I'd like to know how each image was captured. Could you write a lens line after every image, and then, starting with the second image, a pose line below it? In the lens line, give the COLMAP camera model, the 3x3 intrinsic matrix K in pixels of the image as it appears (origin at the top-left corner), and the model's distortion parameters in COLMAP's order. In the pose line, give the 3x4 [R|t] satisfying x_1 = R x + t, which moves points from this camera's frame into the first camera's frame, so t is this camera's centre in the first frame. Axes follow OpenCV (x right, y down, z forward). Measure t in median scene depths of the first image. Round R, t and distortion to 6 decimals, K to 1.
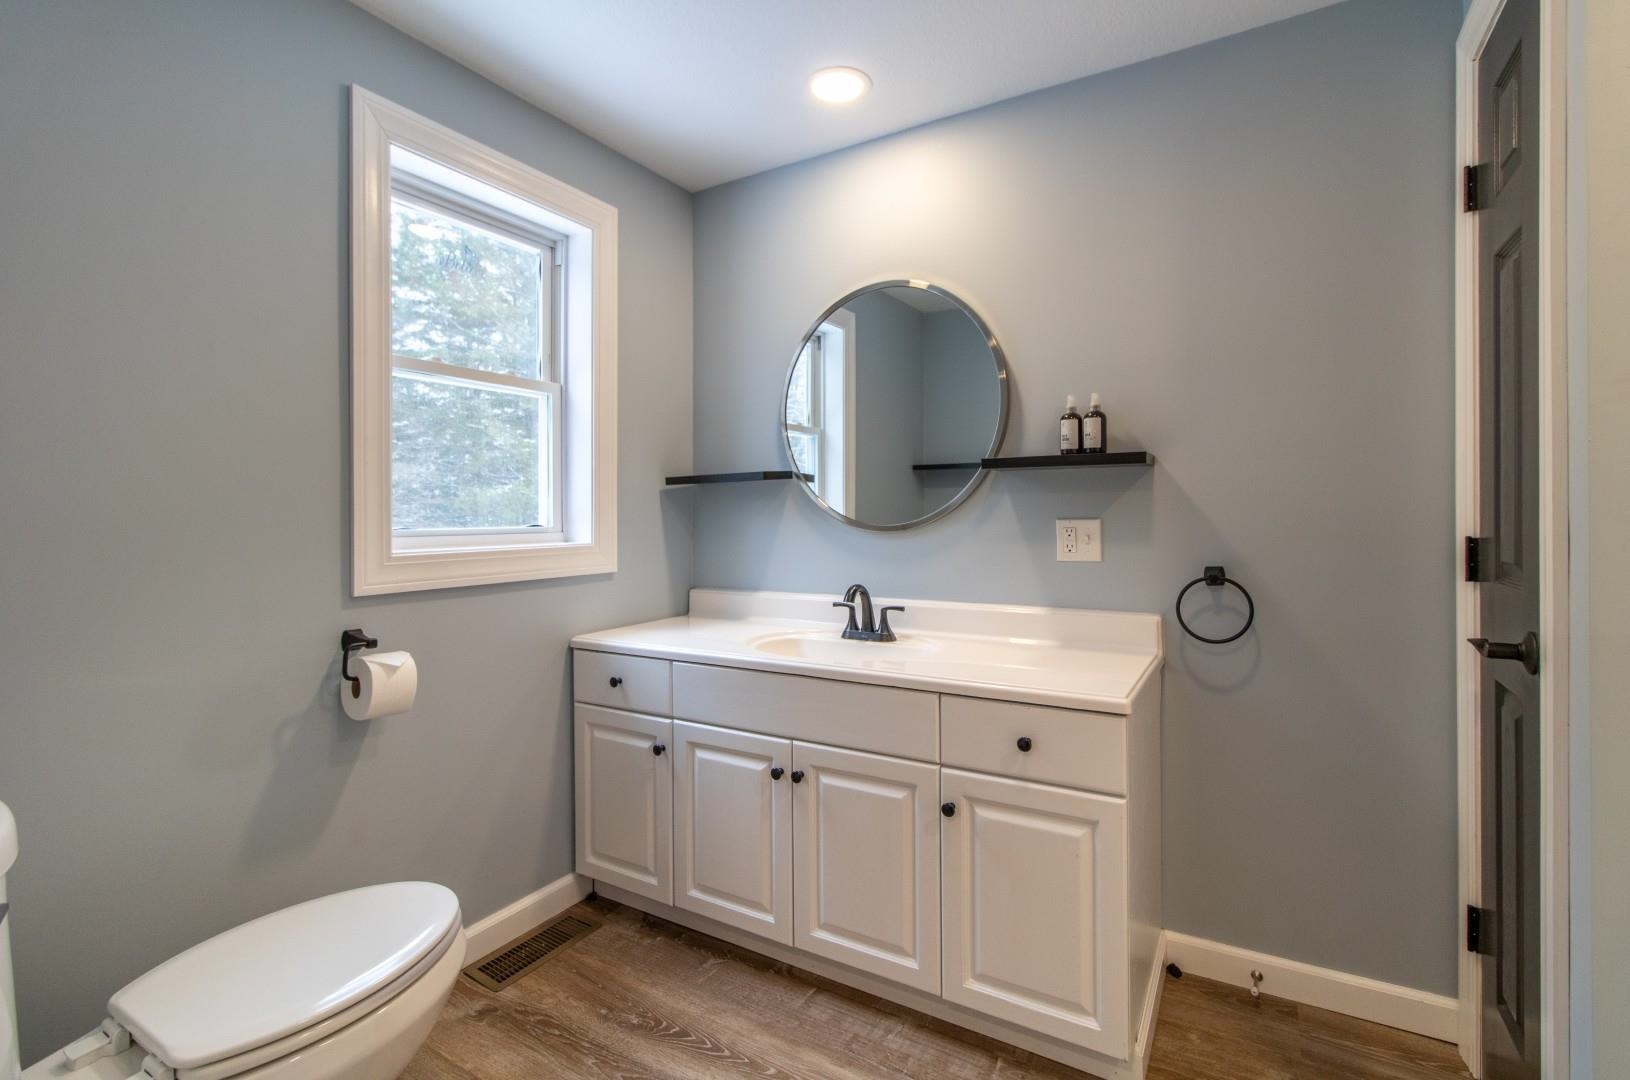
lens RADIAL K [[747.9, 0, 812.2], [0, 747.9, 516.6], [0, 0, 1]] dist [0.001304, 0.000200]
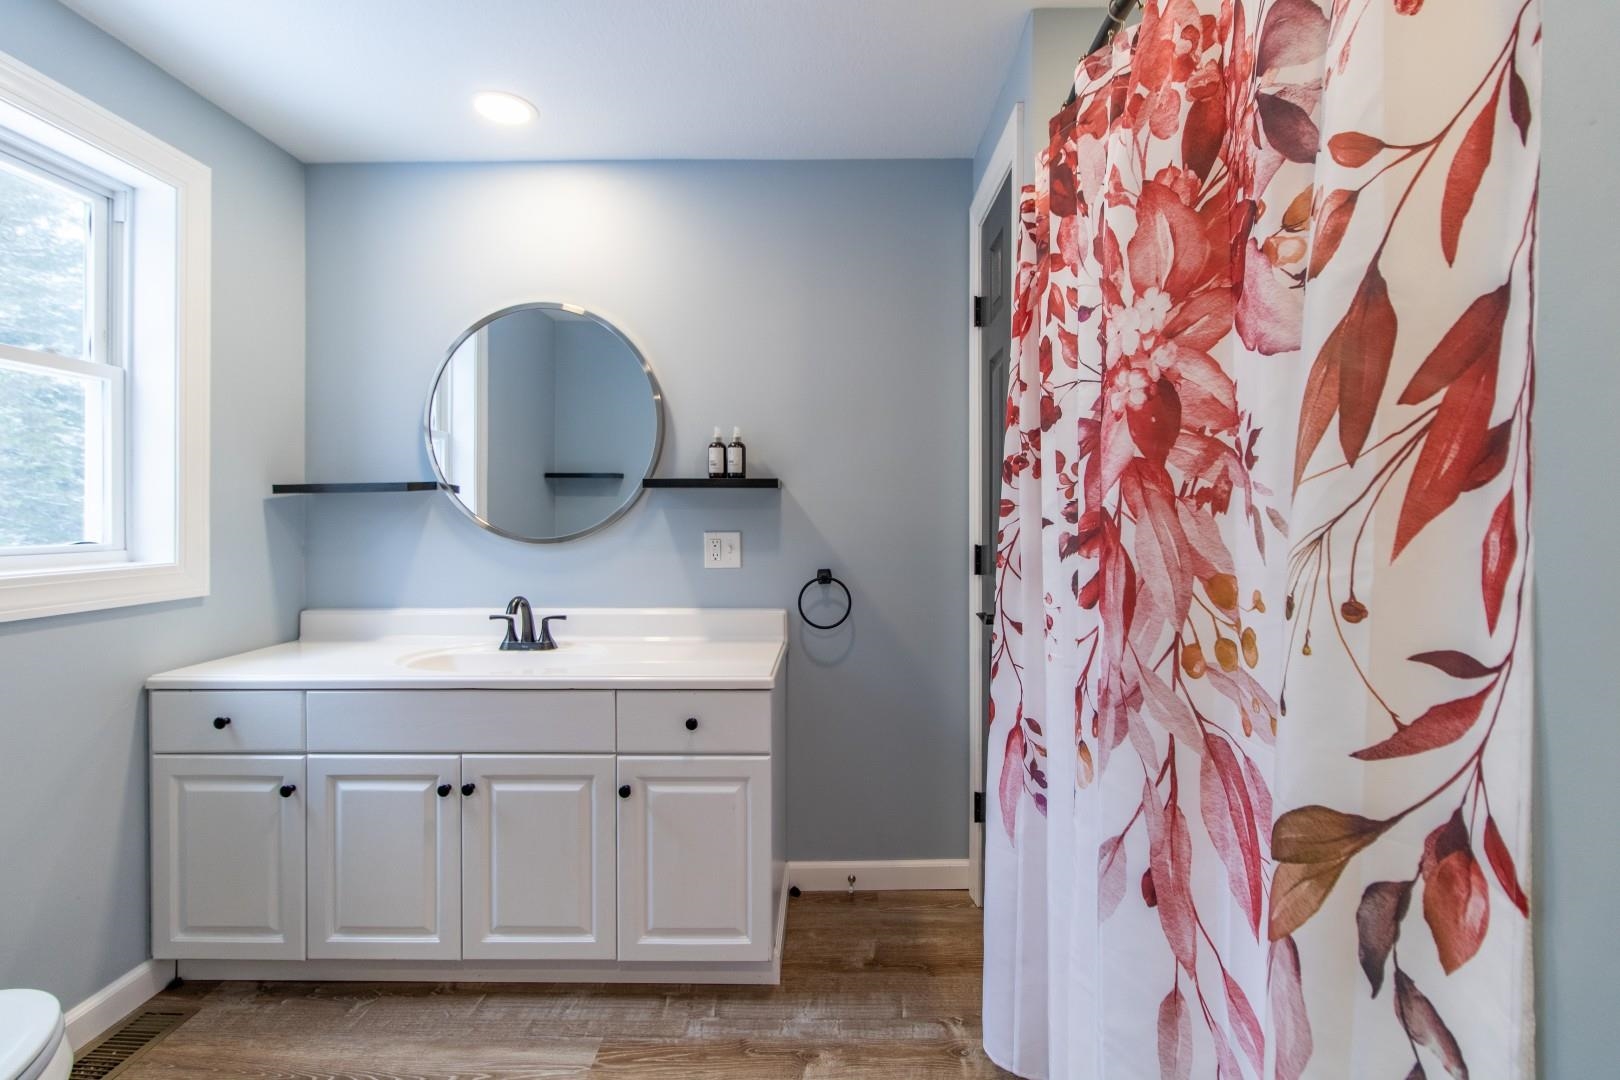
lens RADIAL K [[768.7, 0, 813.2], [0, 768.7, 520.2], [0, 0, 1]] dist [0.003067, 0.000398]
pose [[0.868228, 0.000716, 0.496165, -0.118009], [-0.001973, 0.999996, 0.002010, -0.017597], [-0.496162, -0.002724, 0.868226, -0.120859]]
